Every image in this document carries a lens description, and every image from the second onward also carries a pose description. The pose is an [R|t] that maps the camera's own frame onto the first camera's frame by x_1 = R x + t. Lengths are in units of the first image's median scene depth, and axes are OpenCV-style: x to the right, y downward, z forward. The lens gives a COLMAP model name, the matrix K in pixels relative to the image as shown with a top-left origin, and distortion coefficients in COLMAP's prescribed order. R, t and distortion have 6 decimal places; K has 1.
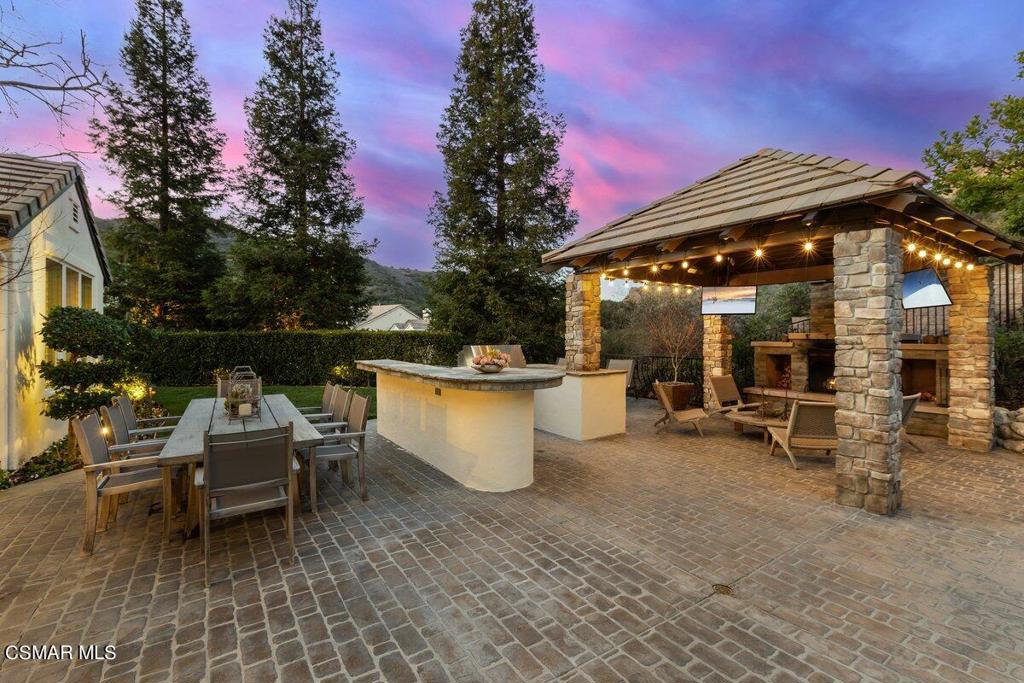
lens RADIAL K [[454.1, 0, 508.5], [0, 454.1, 338.2], [0, 0, 1]] dist [-0.001287, 0.000390]
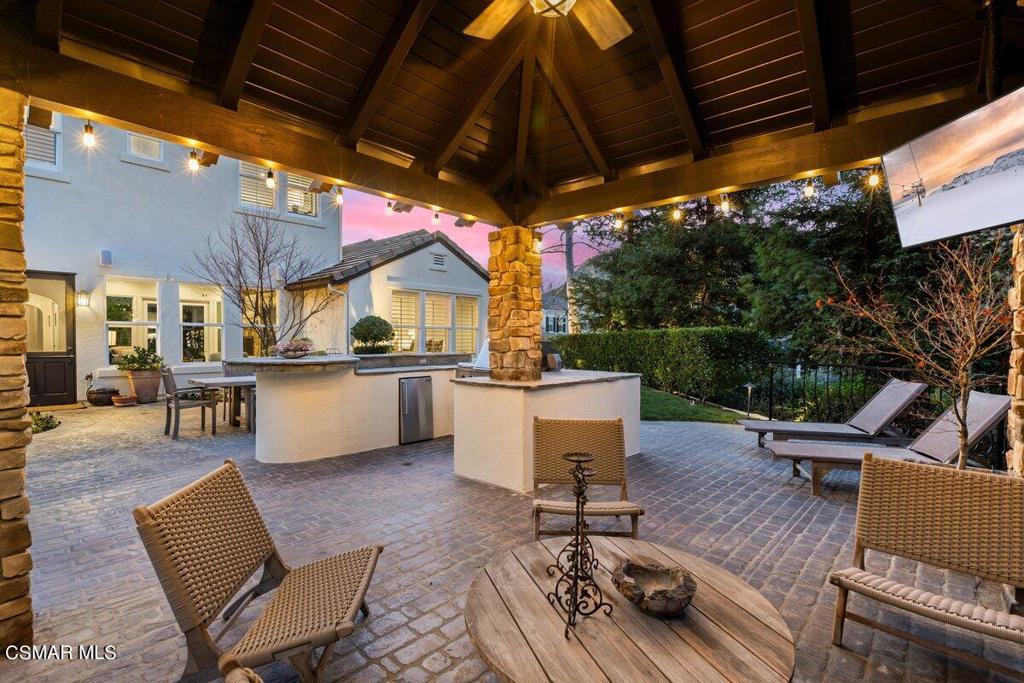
lens RADIAL K [[475.2, 0, 515.9], [0, 475.2, 340.2], [0, 0, 1]] dist [-0.002980, 0.000227]
pose [[0.238796, 0.003245, -0.971064, 0.694123], [-0.011098, 0.999938, 0.000612, 0.010958], [0.971006, 0.010631, 0.238817, 0.697817]]
